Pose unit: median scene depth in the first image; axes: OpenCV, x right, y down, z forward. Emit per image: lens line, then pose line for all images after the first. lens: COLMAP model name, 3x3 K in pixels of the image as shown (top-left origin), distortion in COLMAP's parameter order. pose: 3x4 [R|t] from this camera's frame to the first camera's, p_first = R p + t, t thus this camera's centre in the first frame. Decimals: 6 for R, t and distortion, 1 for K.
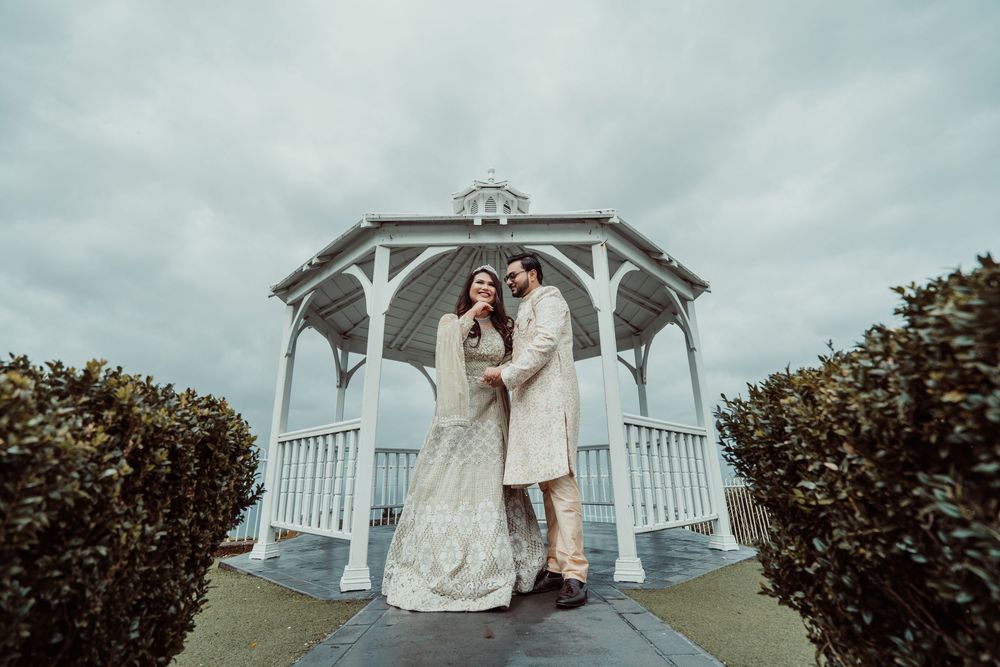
lens RADIAL K [[458.7, 0, 495.8], [0, 458.7, 336.8], [0, 0, 1]] dist [-0.004228, -0.000530]
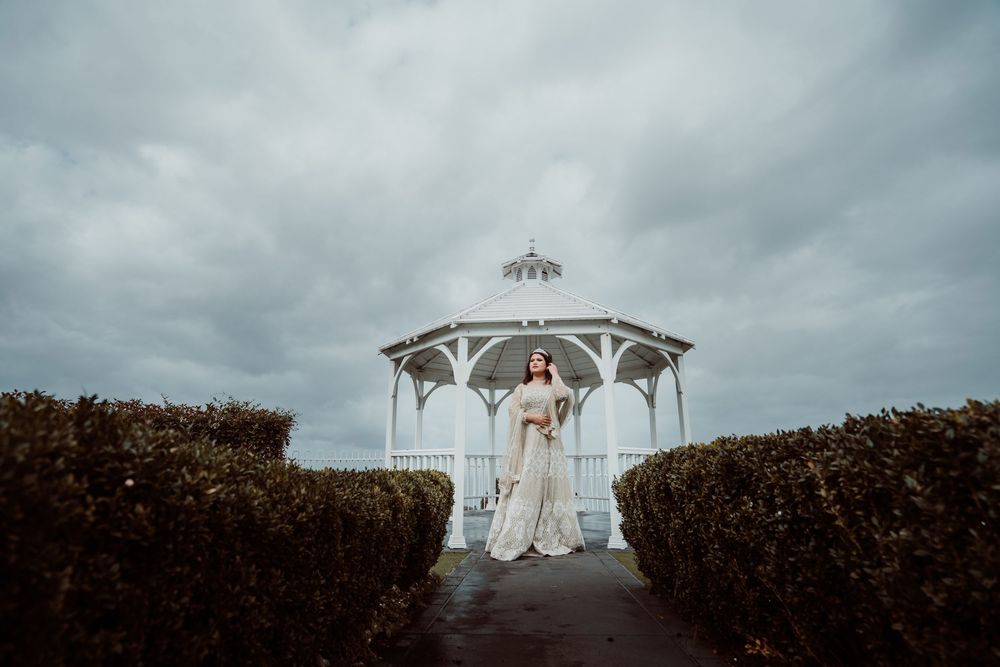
lens RADIAL K [[476.0, 0, 487.0], [0, 476.0, 345.4], [0, 0, 1]] dist [-0.042609, 0.013100]
pose [[0.994810, -0.007128, -0.101497, -0.003695], [0.012691, 0.998446, 0.054266, -0.255277], [0.100952, -0.055272, 0.993355, -0.592146]]
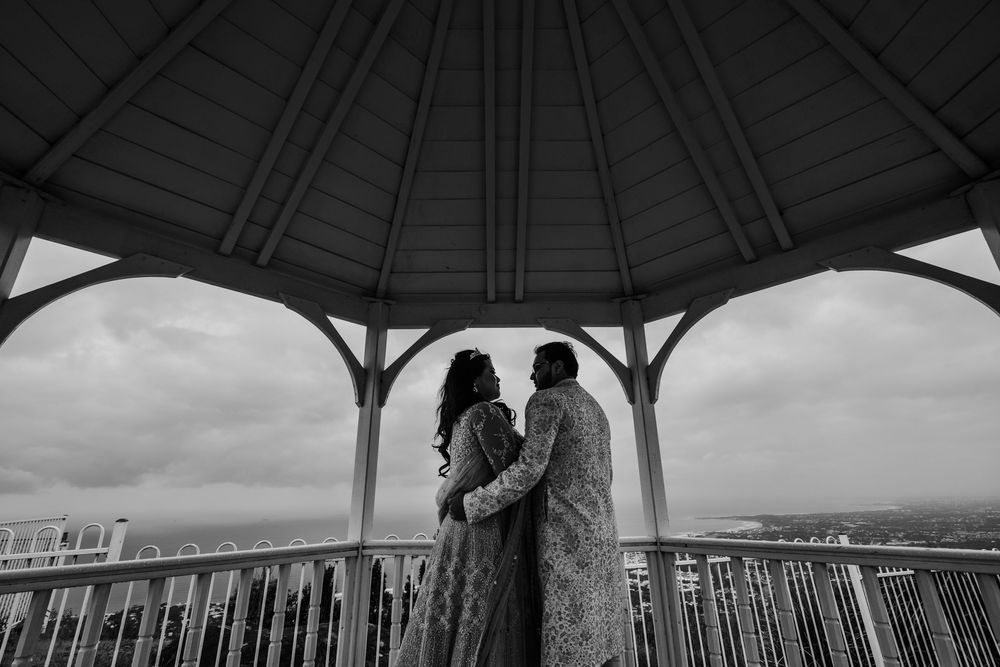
lens RADIAL K [[446.3, 0, 506.8], [0, 446.3, 340.1], [0, 0, 1]] dist [0.011915, -0.003858]
pose [[0.999798, 0.006000, 0.019179, -0.026375], [-0.005331, 0.999383, -0.034718, 0.199330], [-0.019376, 0.034609, 0.999213, 1.272424]]
